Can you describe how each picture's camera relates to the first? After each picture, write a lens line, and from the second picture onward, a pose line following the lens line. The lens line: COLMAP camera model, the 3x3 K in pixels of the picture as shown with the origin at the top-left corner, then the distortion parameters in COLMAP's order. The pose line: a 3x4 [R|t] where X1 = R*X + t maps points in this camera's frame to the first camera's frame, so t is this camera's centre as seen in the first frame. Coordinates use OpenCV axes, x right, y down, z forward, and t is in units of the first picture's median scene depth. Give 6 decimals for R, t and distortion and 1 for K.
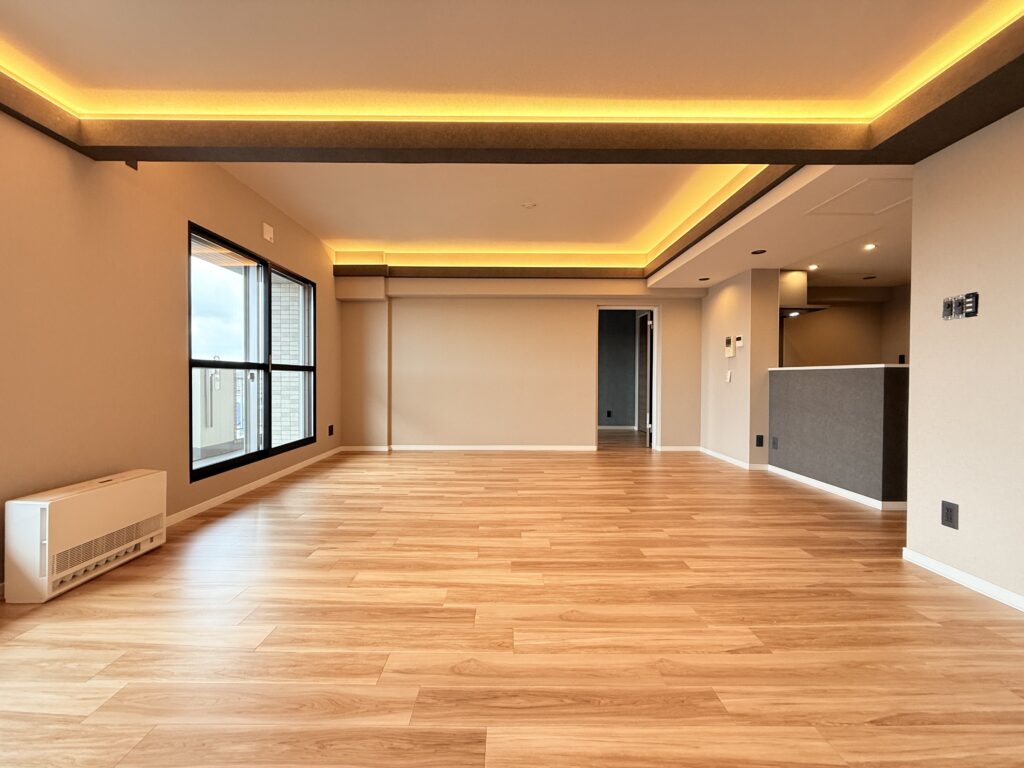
lens RADIAL K [[408.3, 0, 507.8], [0, 408.3, 384.3], [0, 0, 1]] dist [-0.002003, 0.000438]
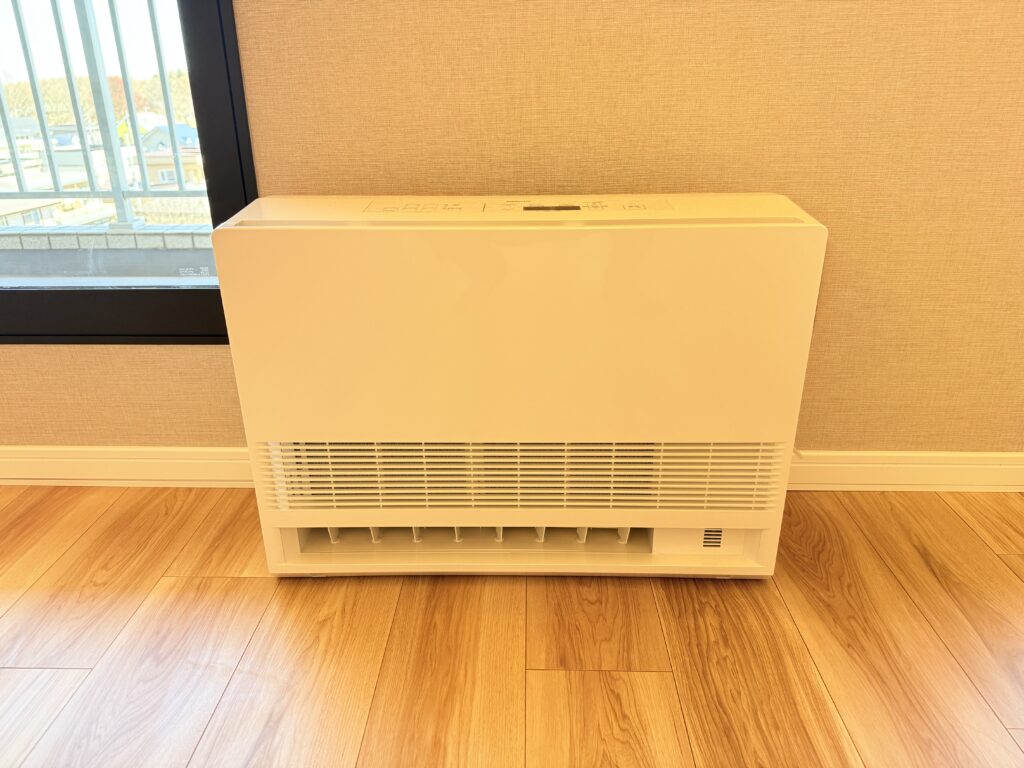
lens RADIAL K [[732.5, 0, 512.0], [0, 732.5, 384.0], [0, 0, 1]] dist [0.000340, -0.000035]
pose [[-0.020298, 0.365074, -0.930757, -0.469326], [-0.014908, 0.930735, 0.365390, 0.146126], [0.999683, 0.021292, -0.013450, 0.772658]]
